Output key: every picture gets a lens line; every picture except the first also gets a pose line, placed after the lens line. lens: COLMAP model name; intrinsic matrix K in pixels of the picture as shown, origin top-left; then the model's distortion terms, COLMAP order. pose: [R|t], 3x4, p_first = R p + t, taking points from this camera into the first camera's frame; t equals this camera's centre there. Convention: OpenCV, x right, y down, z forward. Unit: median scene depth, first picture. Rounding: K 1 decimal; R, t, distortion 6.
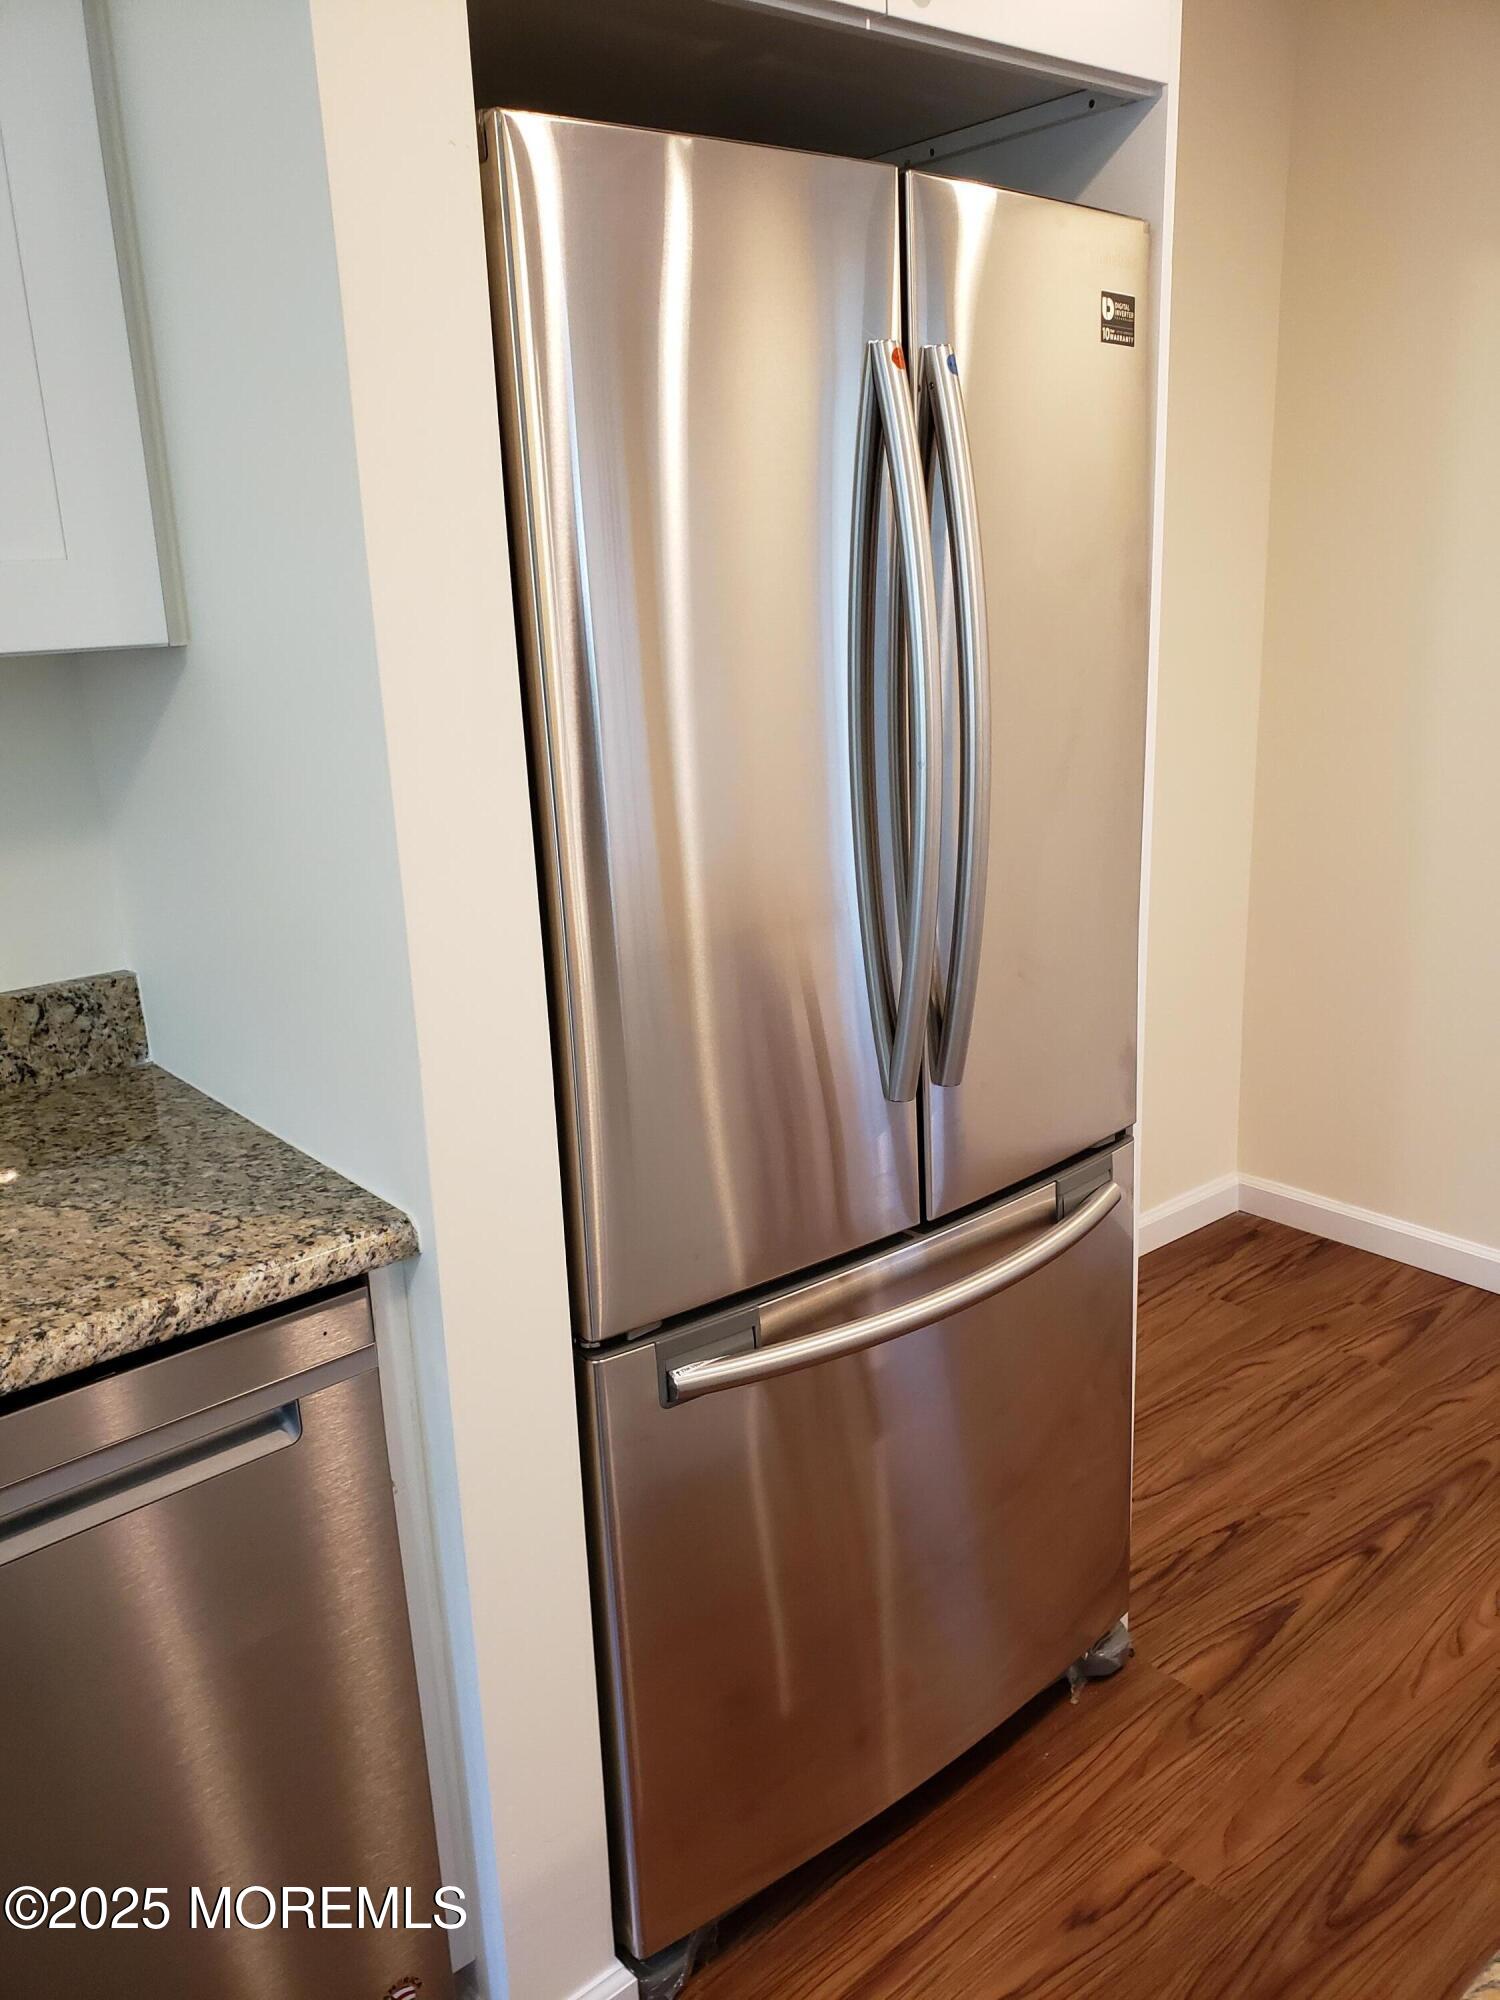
lens RADIAL K [[1572.5, 0, 704.6], [0, 1572.5, 986.0], [0, 0, 1]] dist [0.052371, -0.087224]
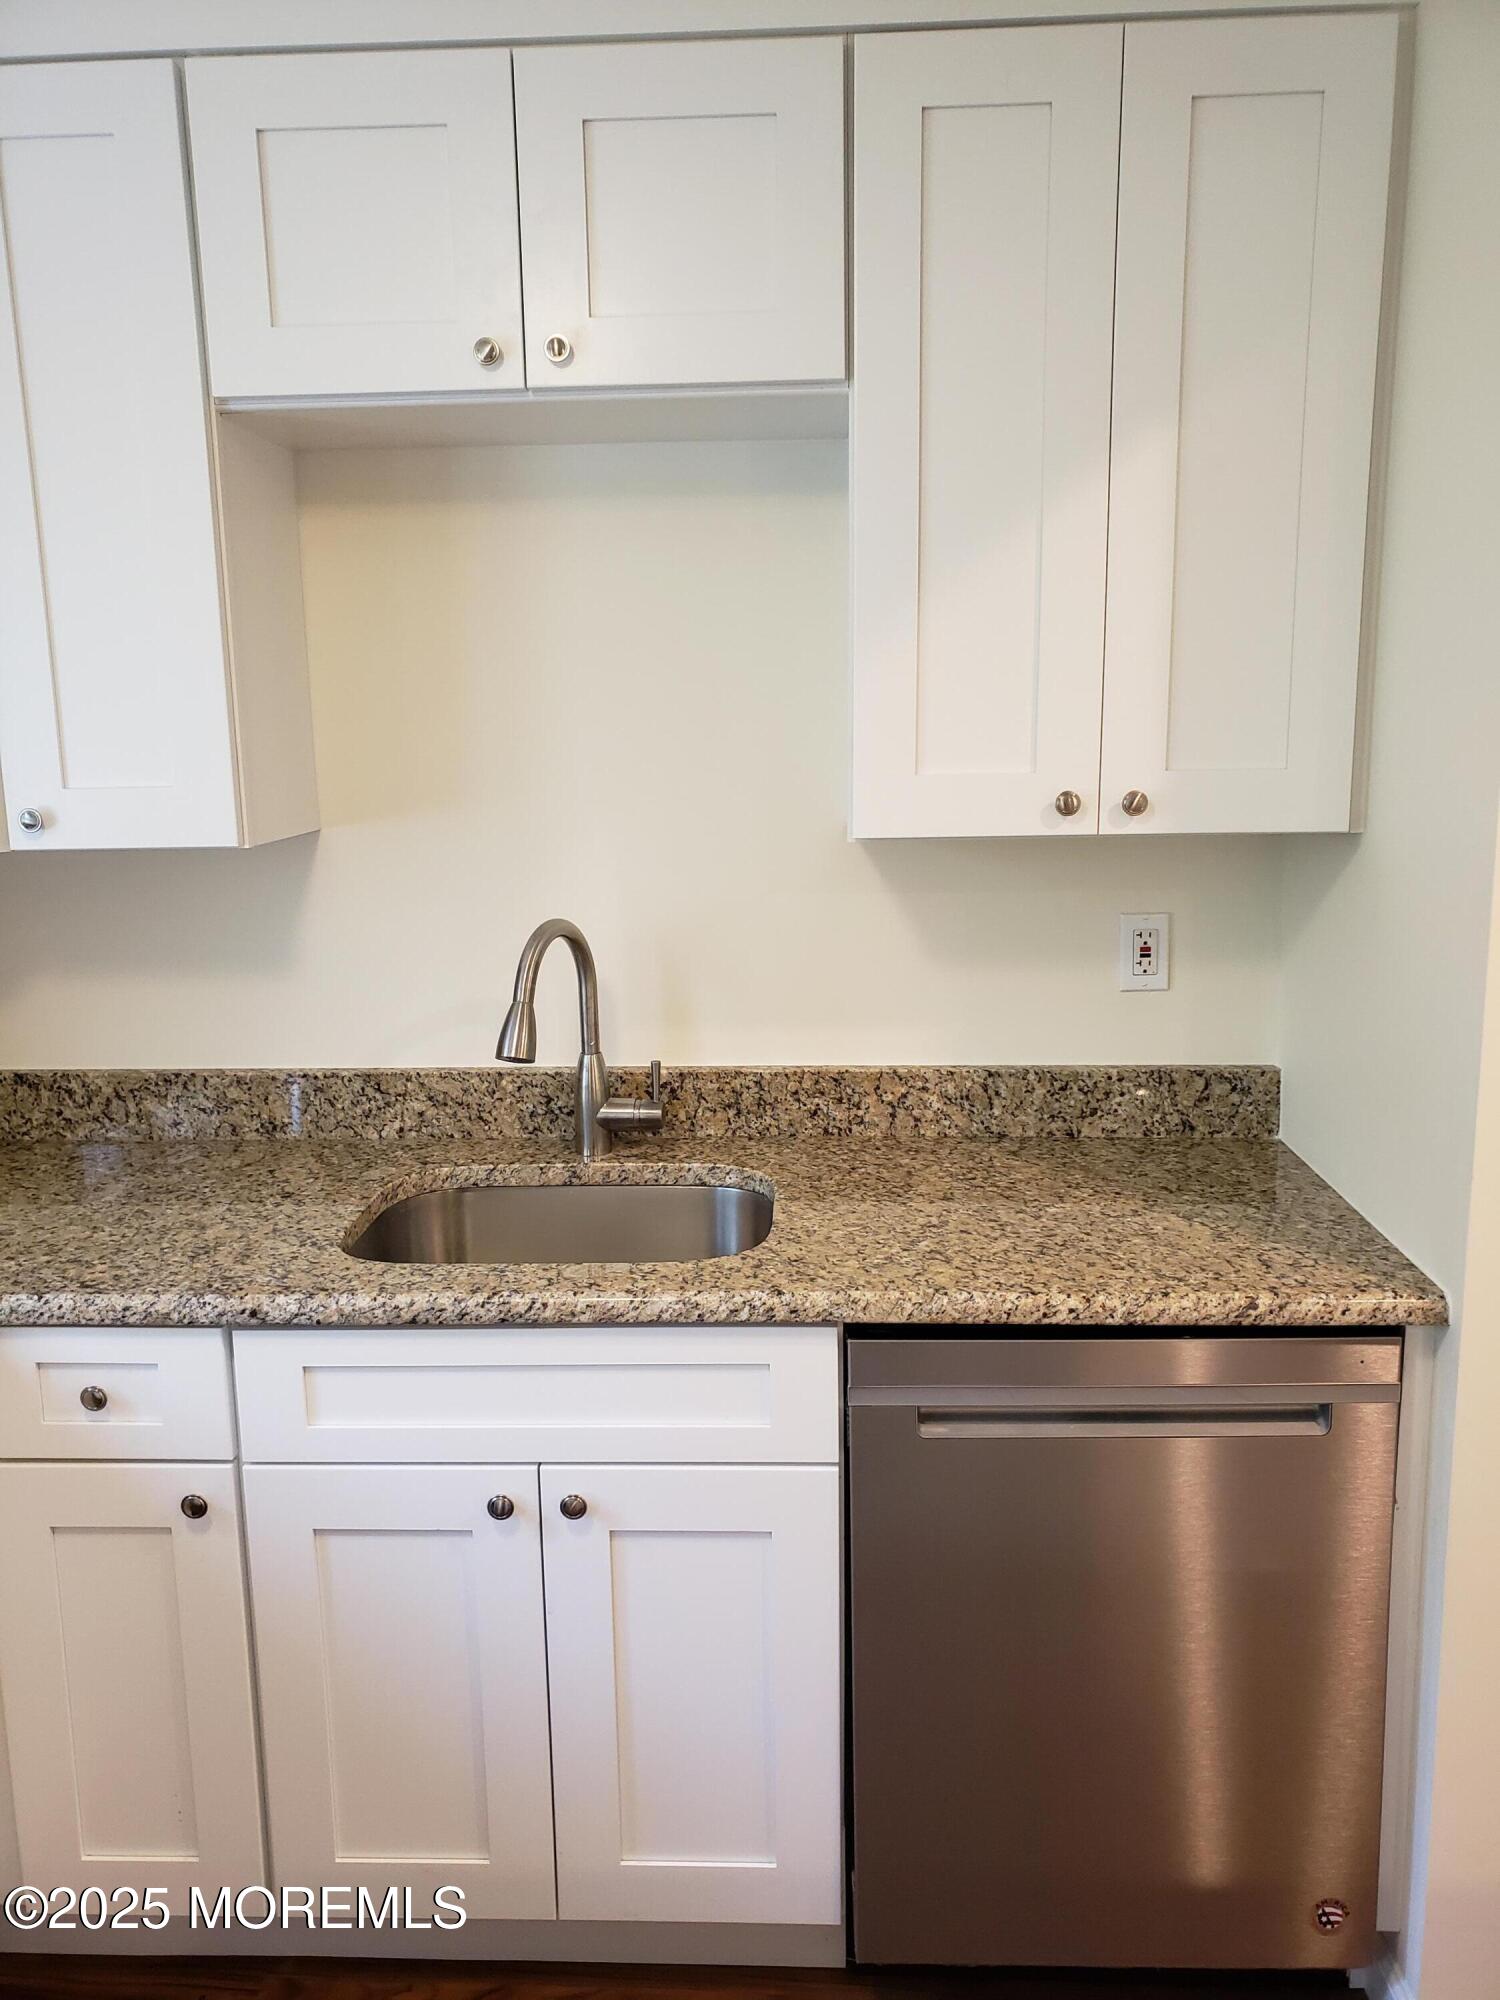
lens RADIAL K [[1572.5, 0, 730.4], [0, 1572.5, 932.0], [0, 0, 1]] dist [0.052371, -0.087224]
pose [[0.751193, 0.133790, -0.646381, 0.168268], [-0.195200, 0.980472, -0.023911, 0.001064], [0.630560, 0.144135, 0.762640, -0.392866]]
